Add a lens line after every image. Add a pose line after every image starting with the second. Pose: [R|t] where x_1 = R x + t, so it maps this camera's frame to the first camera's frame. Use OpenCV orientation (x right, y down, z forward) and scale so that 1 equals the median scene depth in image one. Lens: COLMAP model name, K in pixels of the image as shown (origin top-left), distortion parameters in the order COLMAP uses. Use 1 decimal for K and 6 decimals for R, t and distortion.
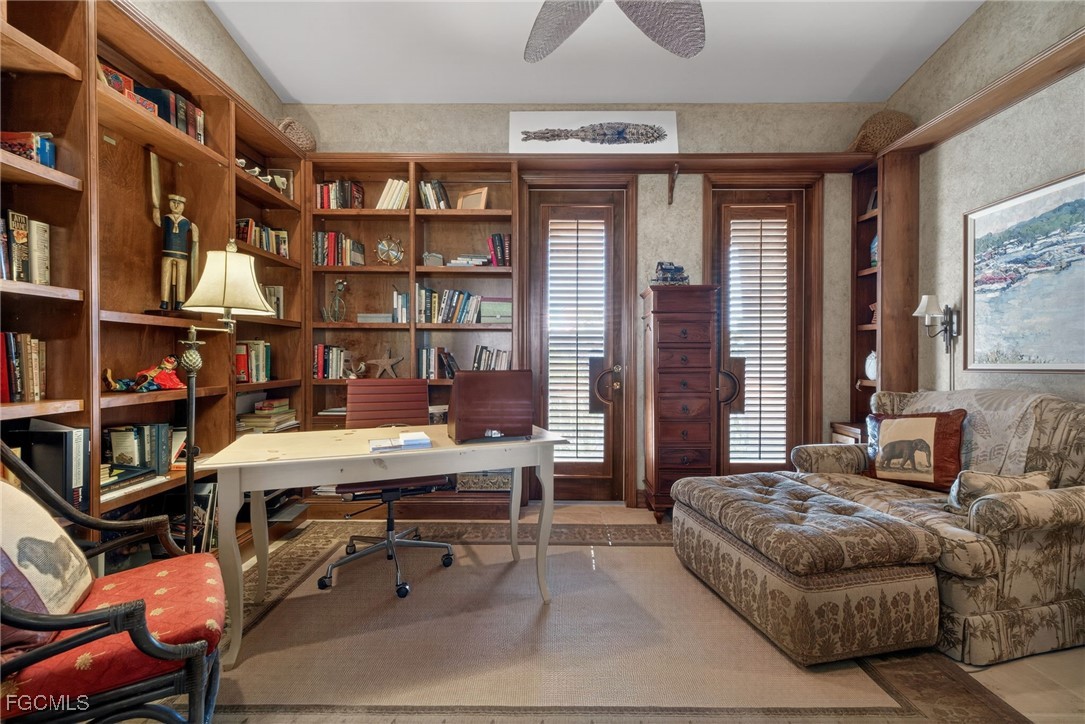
lens RADIAL K [[457.3, 0, 540.7], [0, 457.3, 362.6], [0, 0, 1]] dist [0.000601, 0.000758]
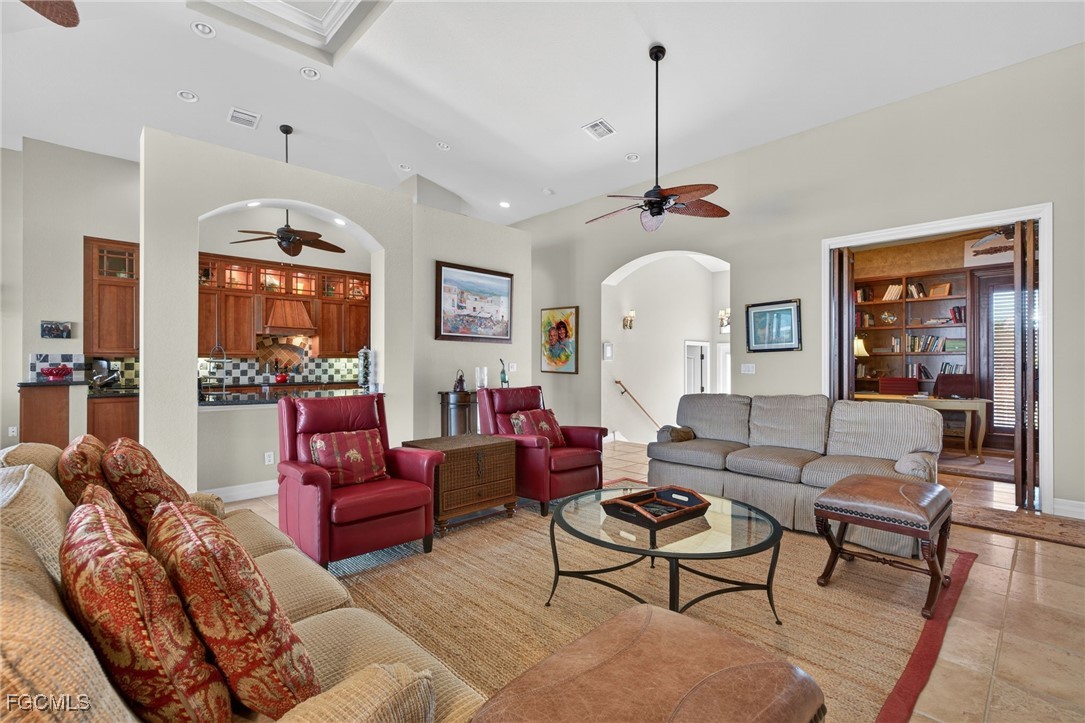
lens RADIAL K [[484.9, 0, 531.8], [0, 484.9, 360.3], [0, 0, 1]] dist [-0.001045, 0.000970]
pose [[0.692332, -0.000775, -0.721579, 0.148263], [-0.008581, 0.999920, -0.009306, -0.012692], [0.721528, 0.012635, 0.692270, -1.785156]]
